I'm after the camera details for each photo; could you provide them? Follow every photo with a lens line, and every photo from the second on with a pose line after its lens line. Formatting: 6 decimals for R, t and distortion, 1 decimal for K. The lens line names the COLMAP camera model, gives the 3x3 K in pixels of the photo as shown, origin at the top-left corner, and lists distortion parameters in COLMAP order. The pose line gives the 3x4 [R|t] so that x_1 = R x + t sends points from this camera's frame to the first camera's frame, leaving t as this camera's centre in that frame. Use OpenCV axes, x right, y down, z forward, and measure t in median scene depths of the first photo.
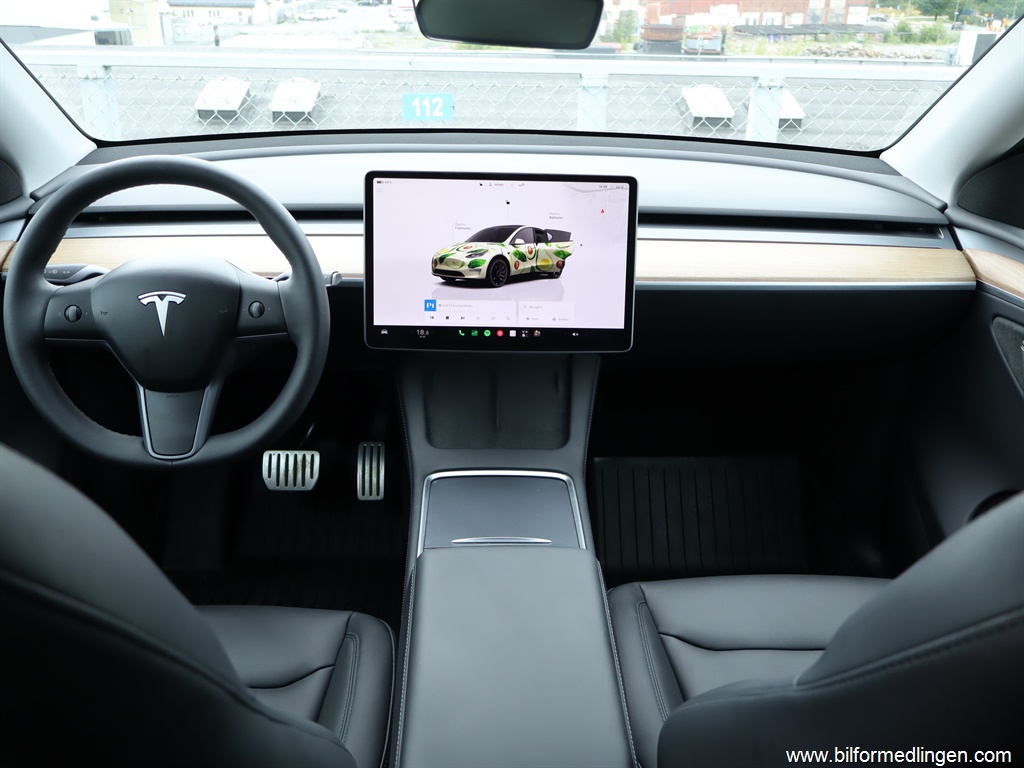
lens RADIAL K [[968.7, 0, 512.0], [0, 968.7, 384.0], [0, 0, 1]] dist [0.022926, -0.027817]
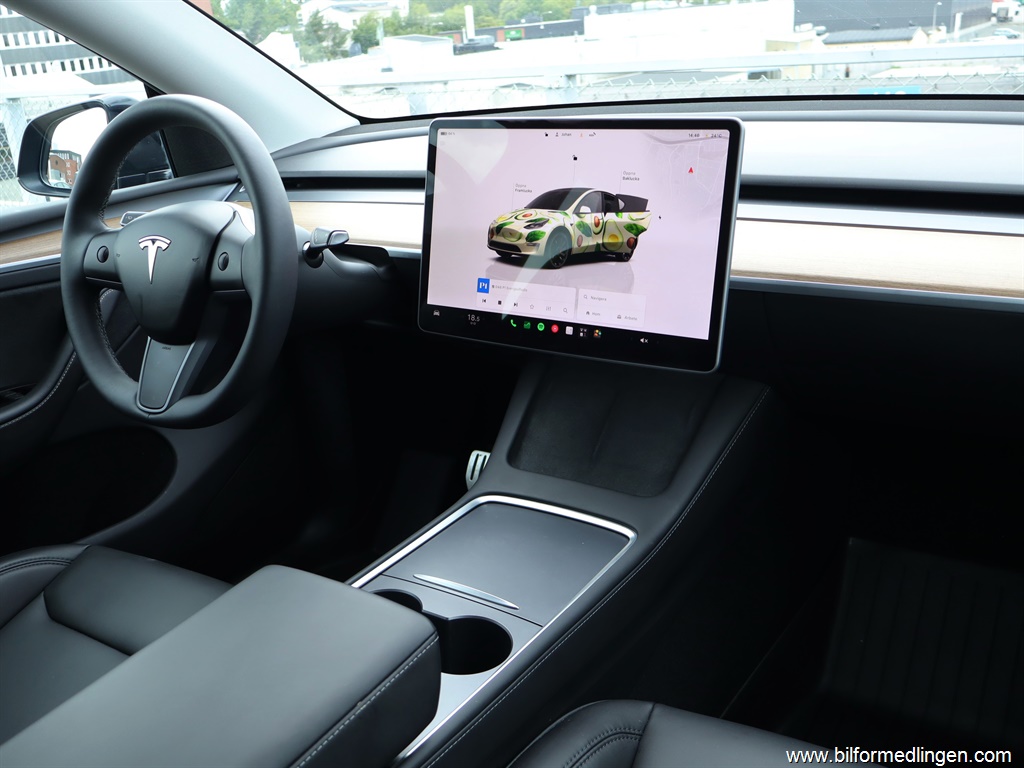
lens RADIAL K [[968.7, 0, 512.0], [0, 968.7, 384.0], [0, 0, 1]] dist [0.022926, -0.027817]
pose [[0.811786, 0.129970, -0.569308, 0.408597], [-0.150467, 0.988552, 0.011128, -0.012421], [0.564237, 0.076628, 0.822049, 0.355395]]
